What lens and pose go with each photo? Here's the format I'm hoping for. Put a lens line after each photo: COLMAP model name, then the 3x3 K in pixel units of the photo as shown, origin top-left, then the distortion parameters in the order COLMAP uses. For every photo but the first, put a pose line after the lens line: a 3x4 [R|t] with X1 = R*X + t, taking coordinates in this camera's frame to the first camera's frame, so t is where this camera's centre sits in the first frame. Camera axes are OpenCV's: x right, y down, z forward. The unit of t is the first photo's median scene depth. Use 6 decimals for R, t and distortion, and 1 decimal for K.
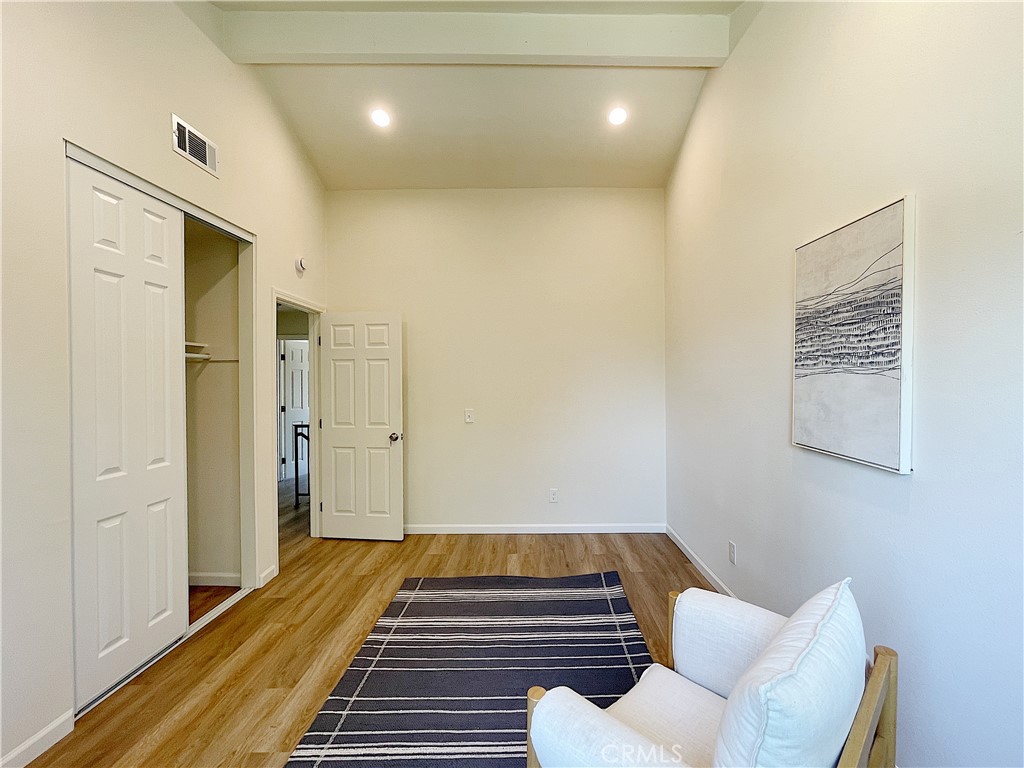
lens RADIAL K [[423.0, 0, 511.6], [0, 423.0, 386.1], [0, 0, 1]] dist [-0.001395, 0.000152]
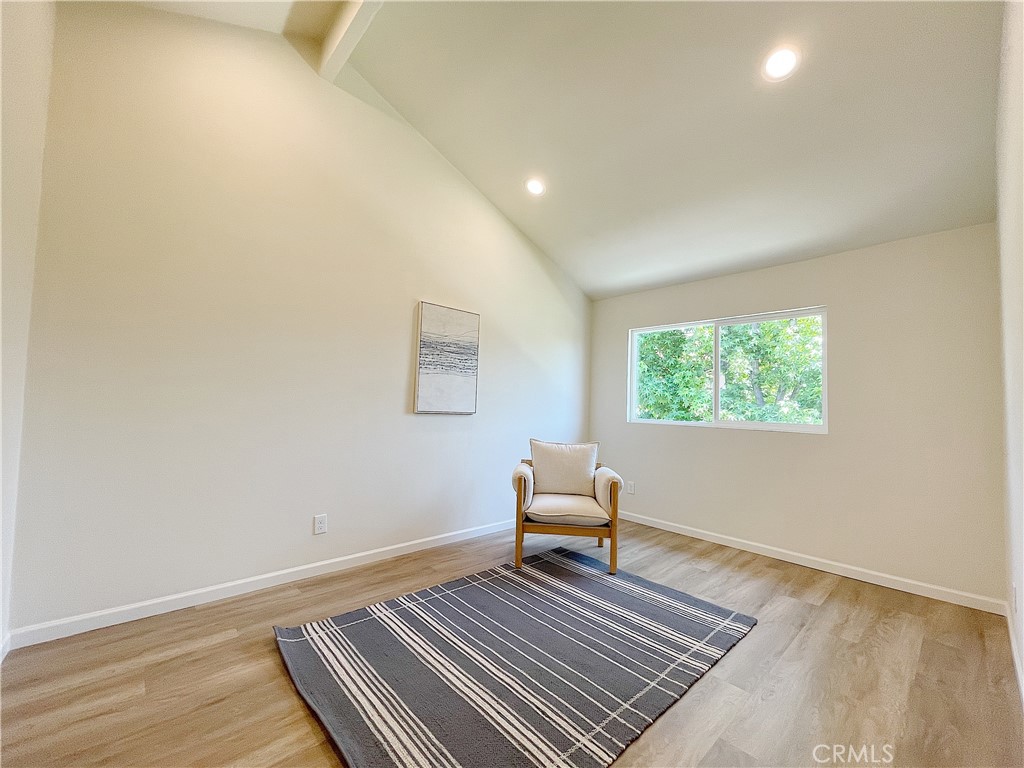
lens RADIAL K [[423.0, 0, 511.6], [0, 423.0, 386.1], [0, 0, 1]] dist [-0.001395, 0.000152]
pose [[-0.683948, 0.013201, 0.729412, -0.859434], [-0.017430, 0.999255, -0.034427, 0.082208], [-0.729323, -0.036260, -0.683208, 1.900763]]
